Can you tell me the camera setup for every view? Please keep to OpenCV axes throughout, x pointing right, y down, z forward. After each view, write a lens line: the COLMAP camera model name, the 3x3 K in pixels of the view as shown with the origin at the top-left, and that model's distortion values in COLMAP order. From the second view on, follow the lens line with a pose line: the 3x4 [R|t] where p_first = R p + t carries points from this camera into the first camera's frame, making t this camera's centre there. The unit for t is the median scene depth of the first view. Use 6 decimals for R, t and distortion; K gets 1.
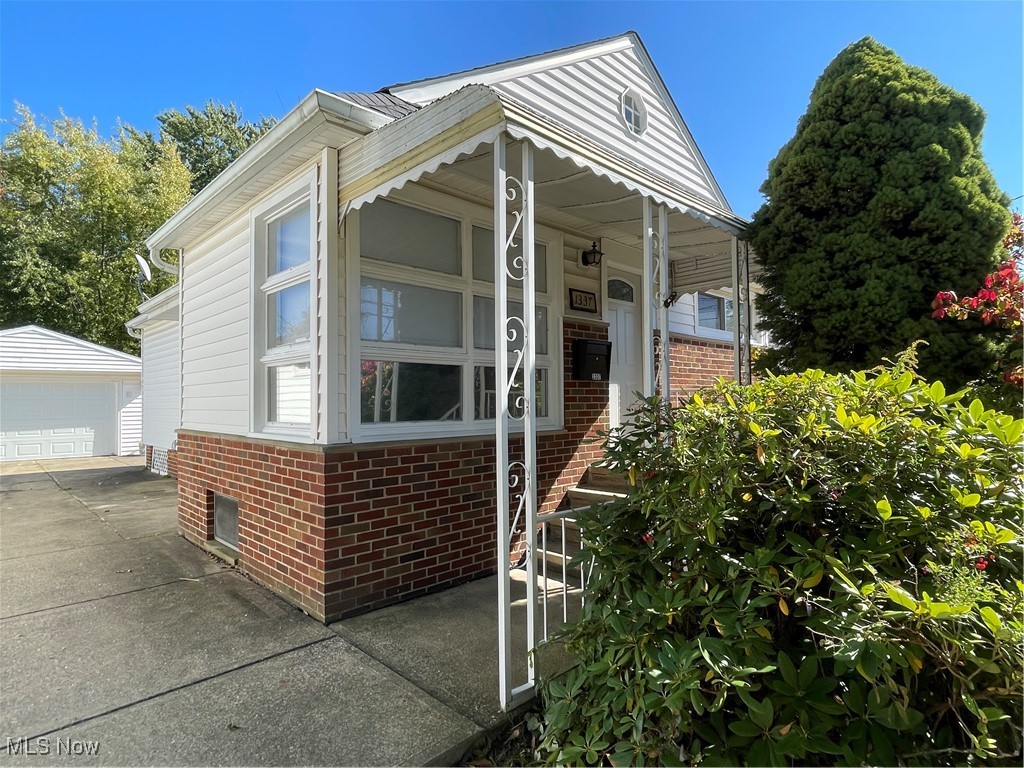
lens RADIAL K [[534.5, 0, 508.3], [0, 534.5, 383.1], [0, 0, 1]] dist [-0.000591, -0.000523]
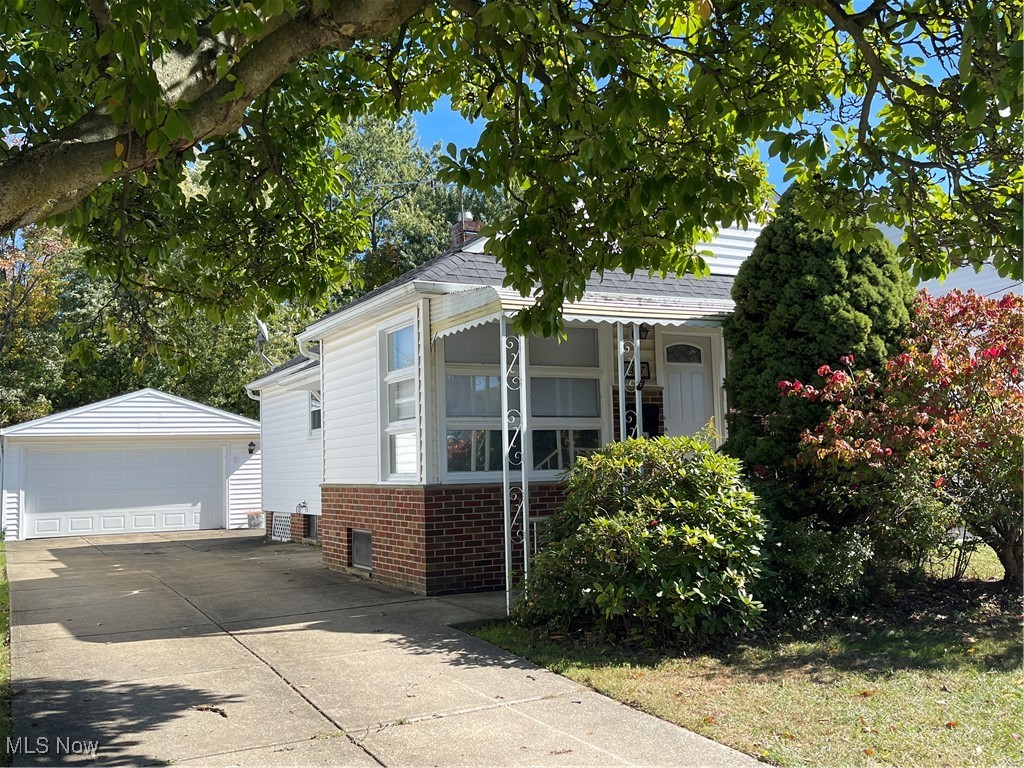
lens RADIAL K [[916.5, 0, 513.4], [0, 916.5, 385.8], [0, 0, 1]] dist [0.076361, 0.001711]
pose [[0.962473, -0.039025, -0.268558, 0.539019], [0.025073, 0.998161, -0.055188, -0.018284], [0.270218, 0.046383, 0.961681, -1.291229]]
